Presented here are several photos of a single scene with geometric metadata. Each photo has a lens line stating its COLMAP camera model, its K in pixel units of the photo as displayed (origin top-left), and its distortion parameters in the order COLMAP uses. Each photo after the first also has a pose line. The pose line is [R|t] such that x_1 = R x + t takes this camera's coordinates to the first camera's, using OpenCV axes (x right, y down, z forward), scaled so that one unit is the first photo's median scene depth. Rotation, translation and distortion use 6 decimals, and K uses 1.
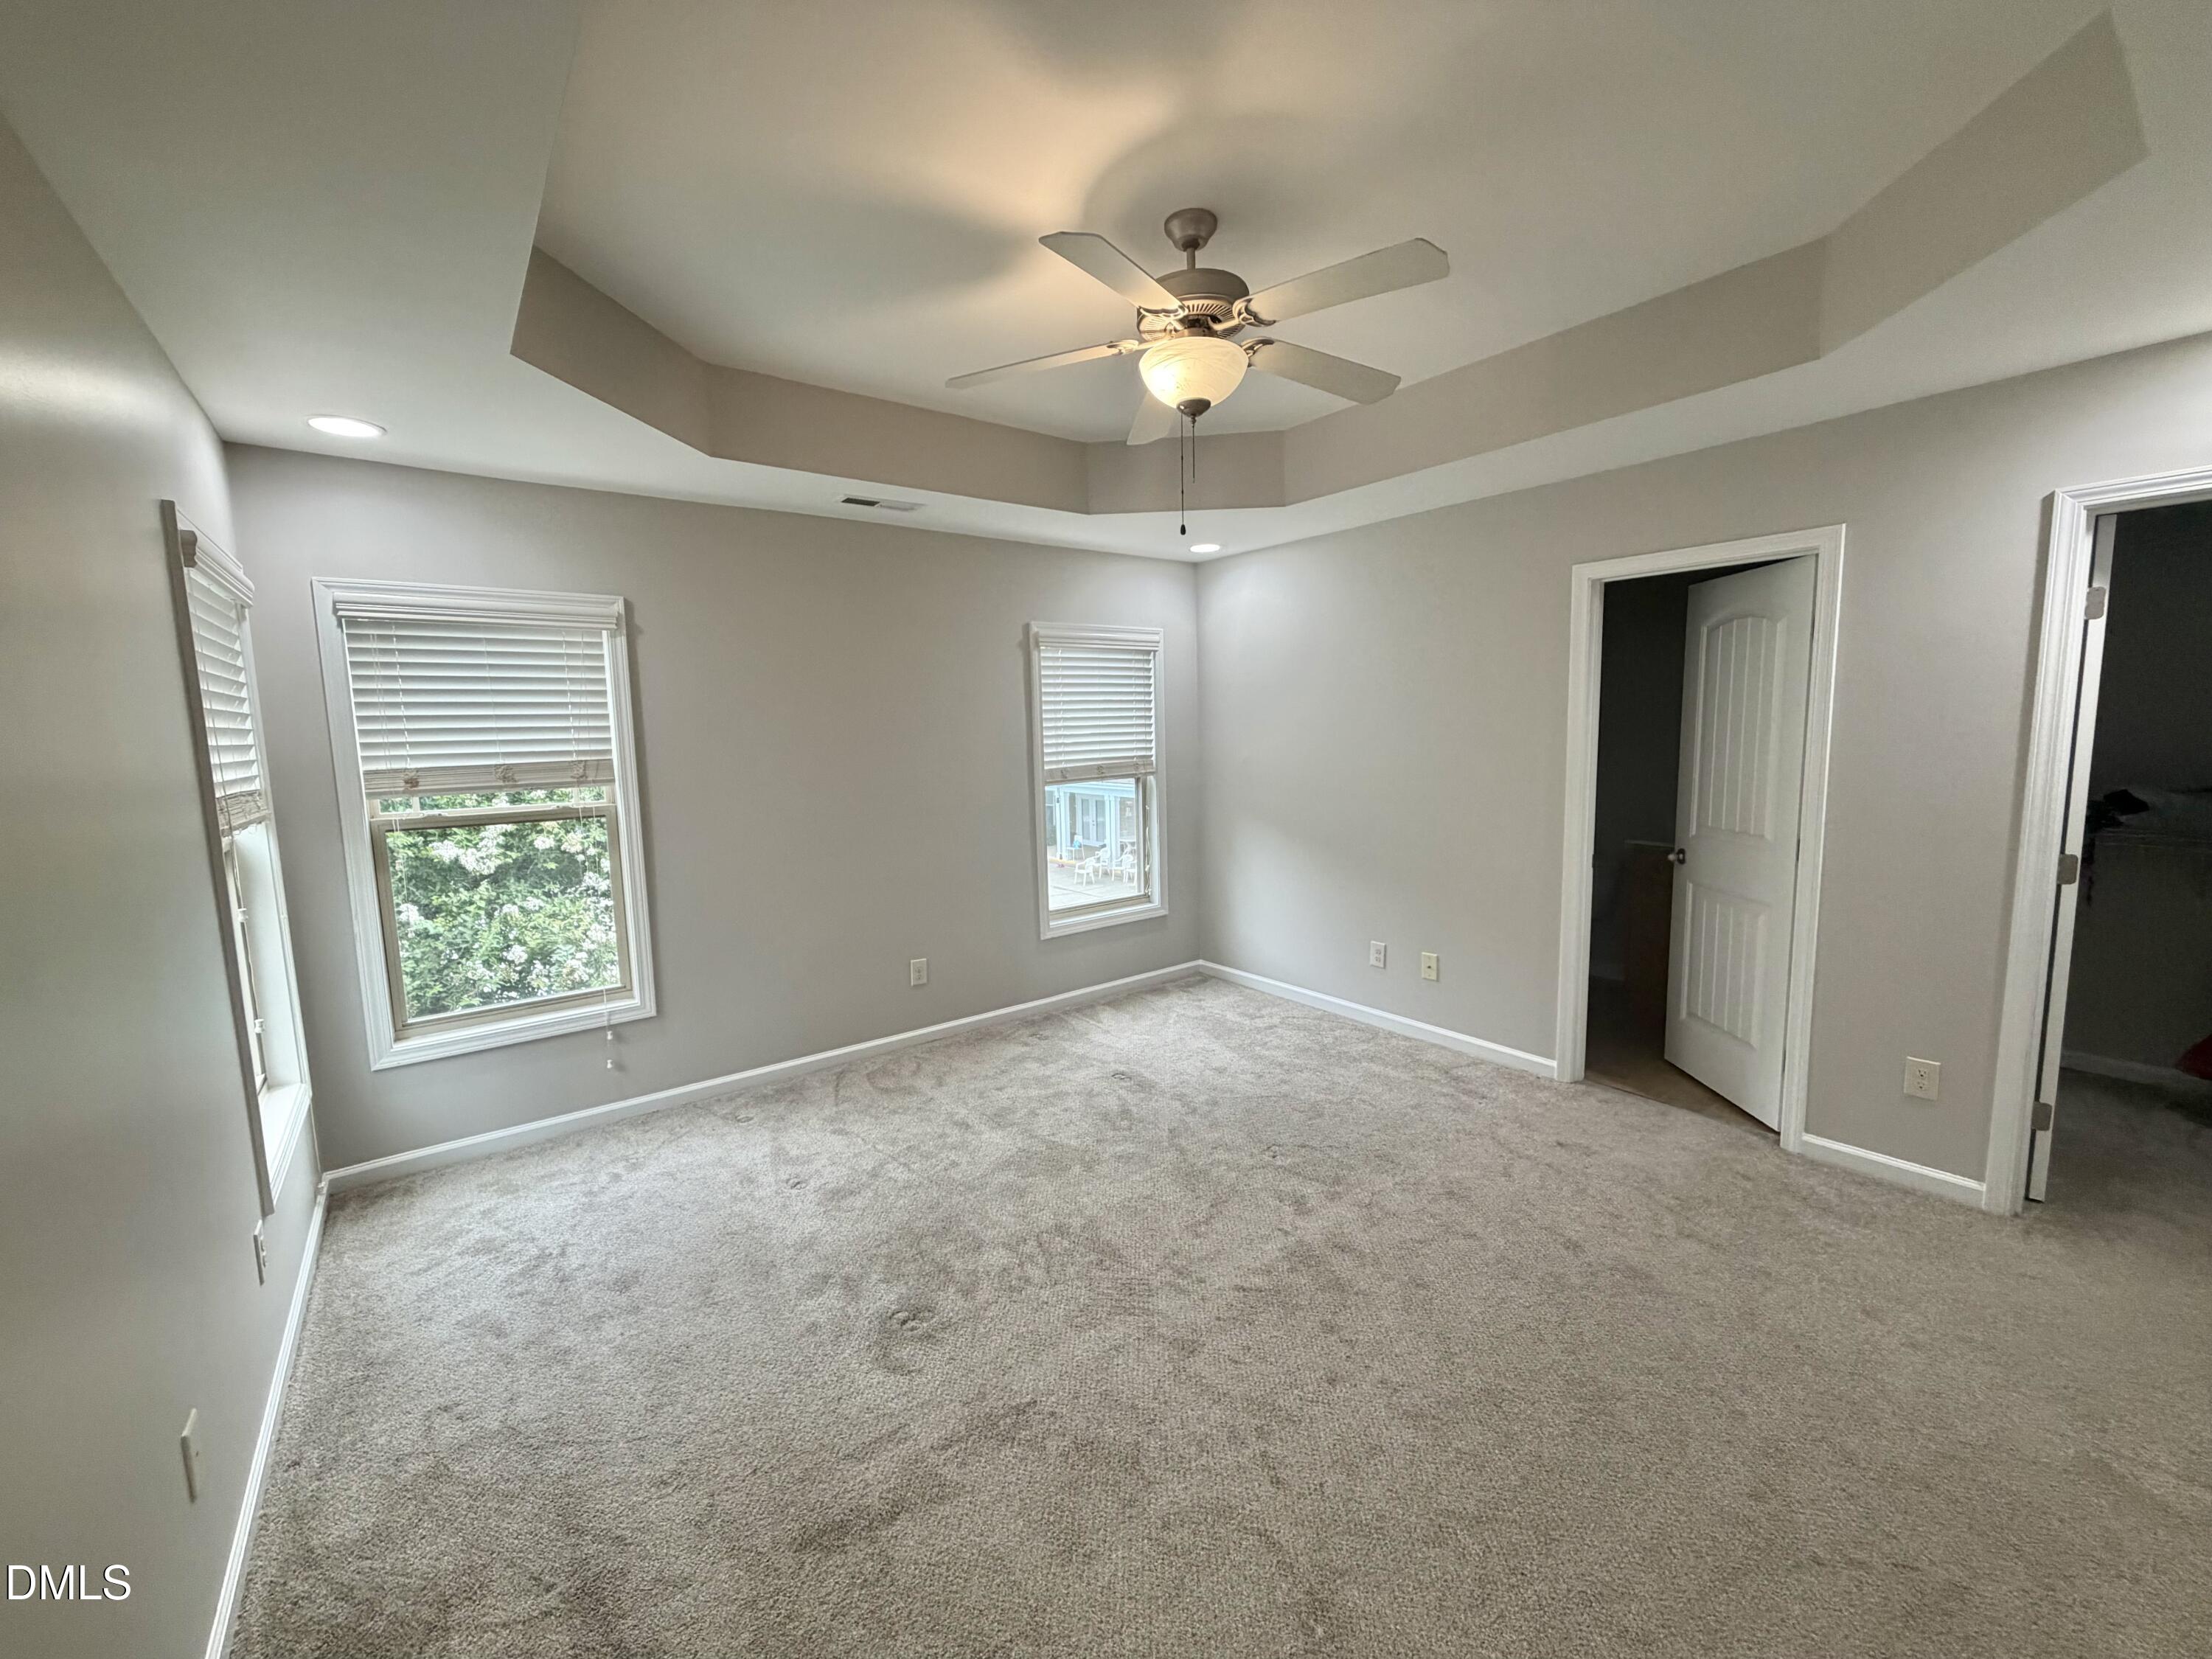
lens RADIAL K [[885.6, 0, 1100.4], [0, 885.6, 823.9], [0, 0, 1]] dist [0.002269, 0.000326]
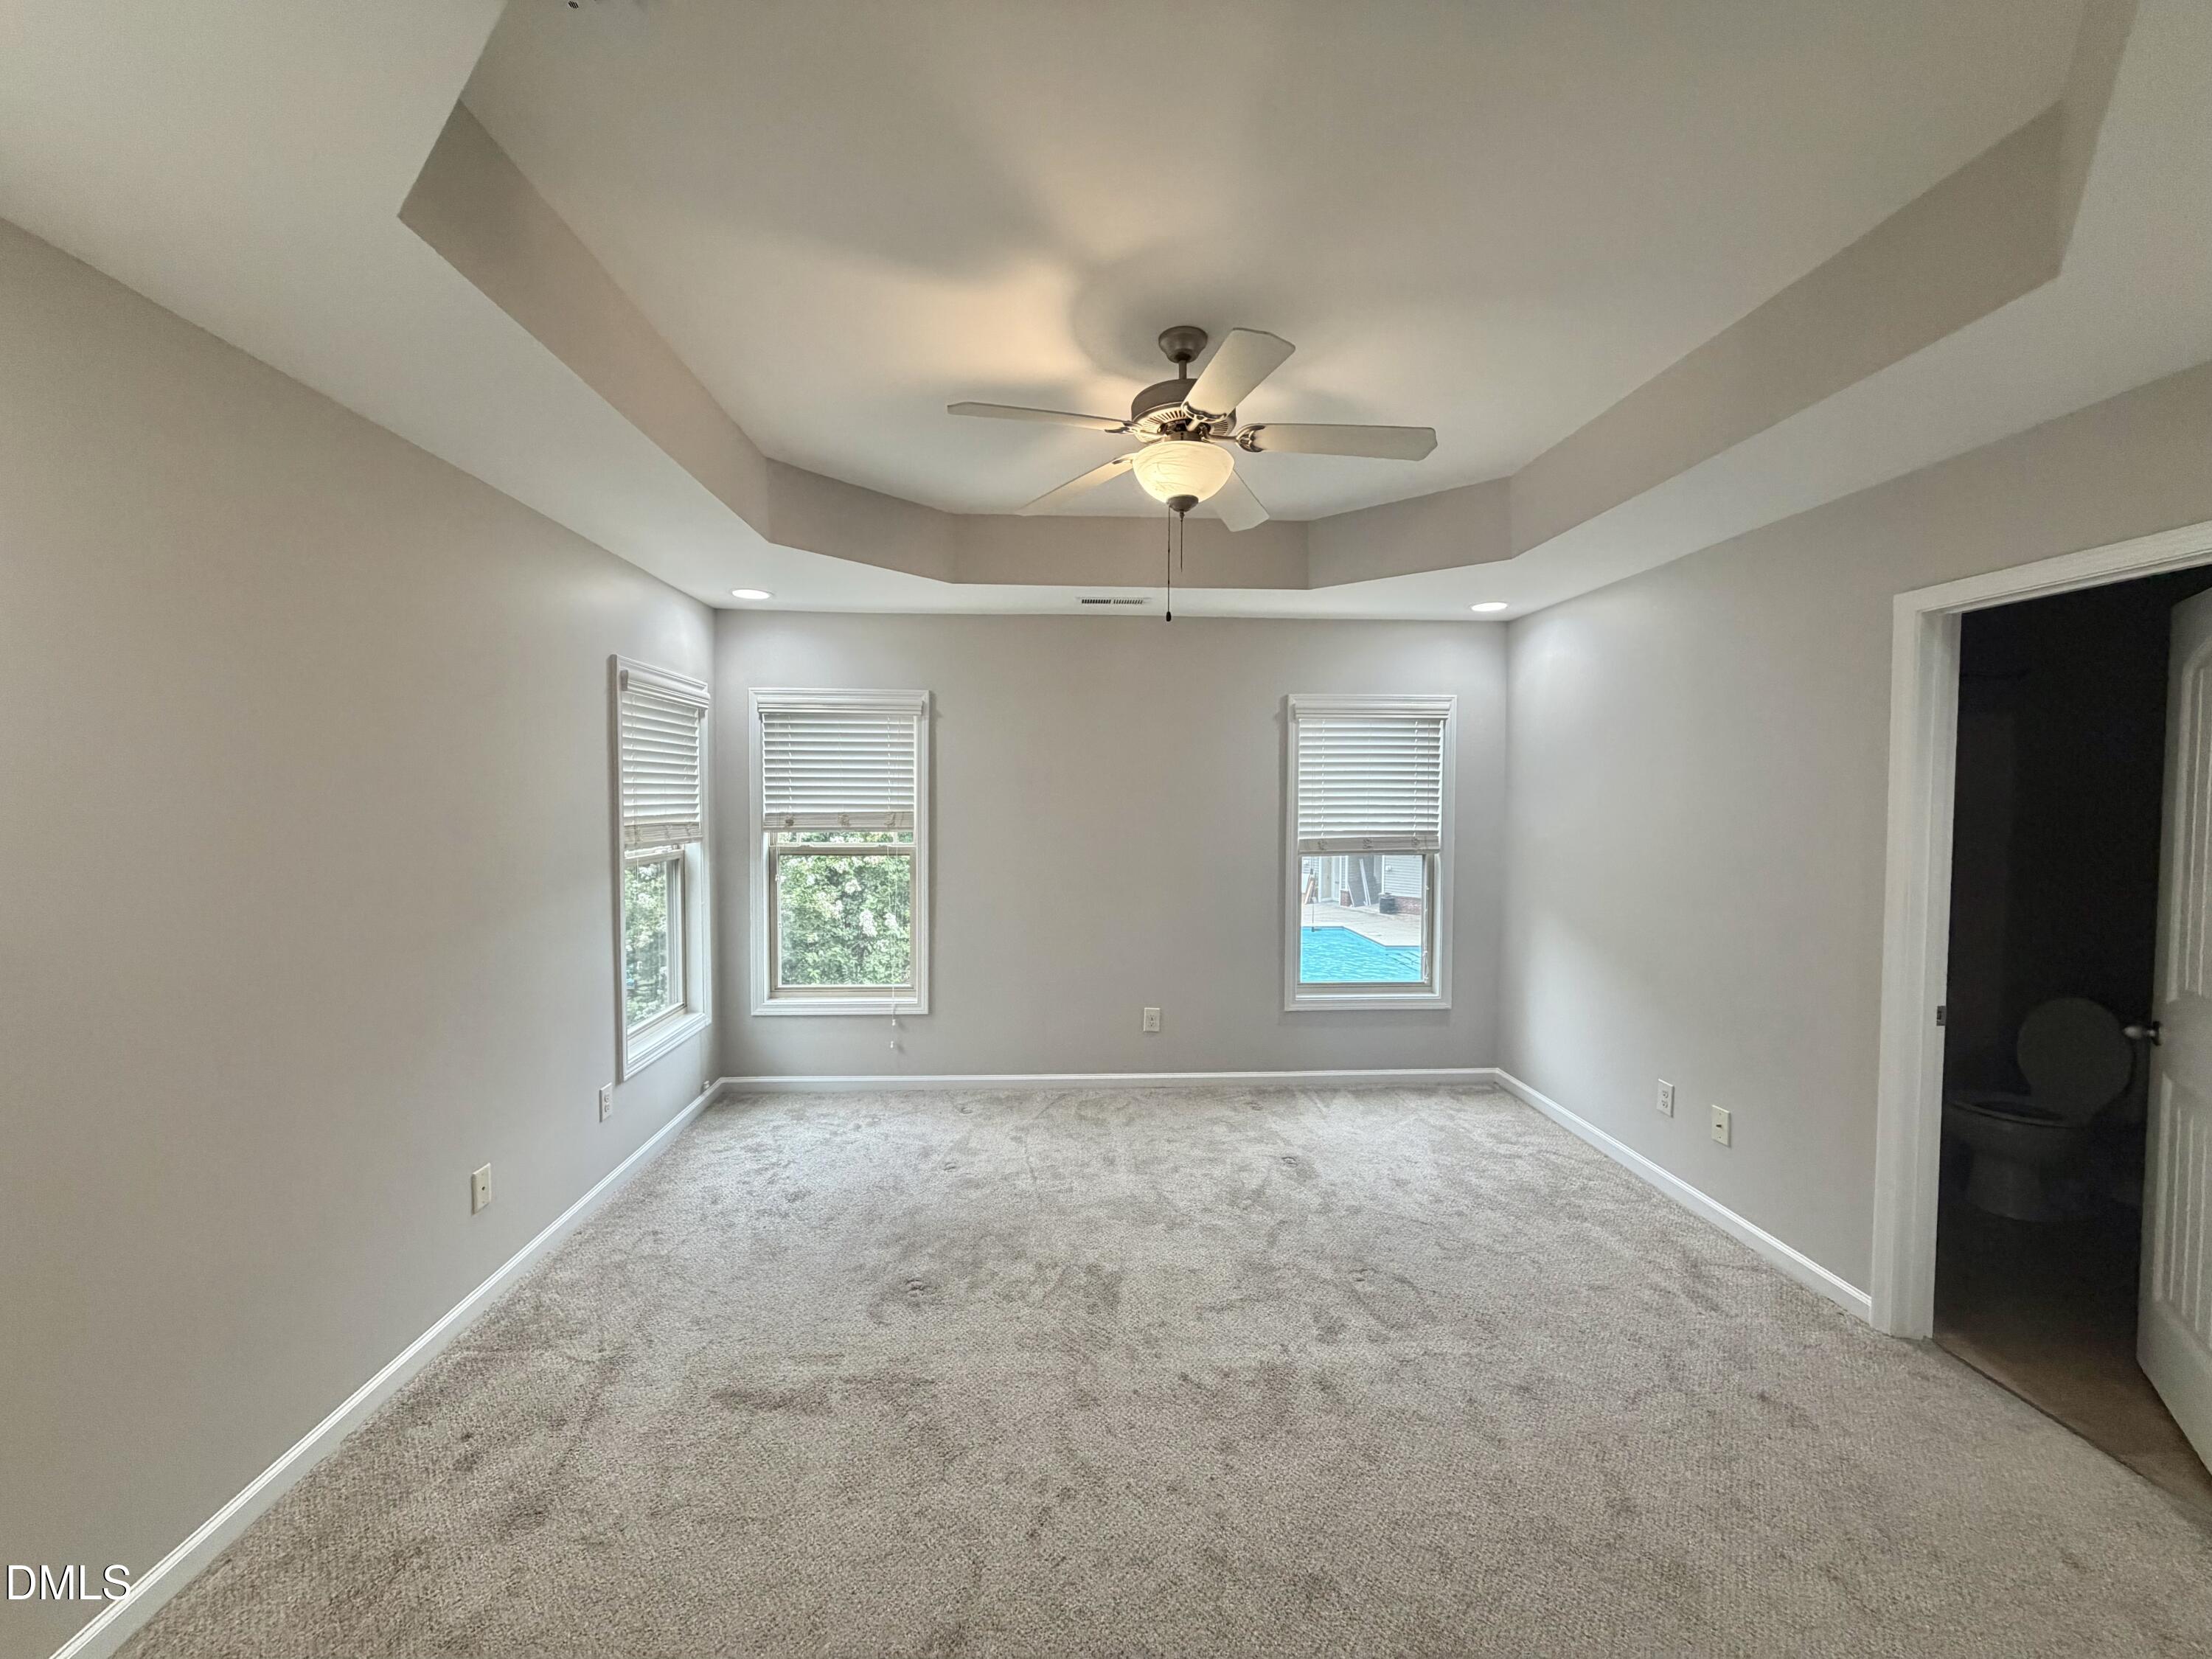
lens RADIAL K [[885.6, 0, 1102.1], [0, 885.6, 821.7], [0, 0, 1]] dist [0.002269, 0.000326]
pose [[0.827861, 0.044117, -0.559196, 0.427624], [-0.086027, 0.995094, -0.048852, -0.018699], [0.554298, 0.088548, 0.827595, 0.065559]]
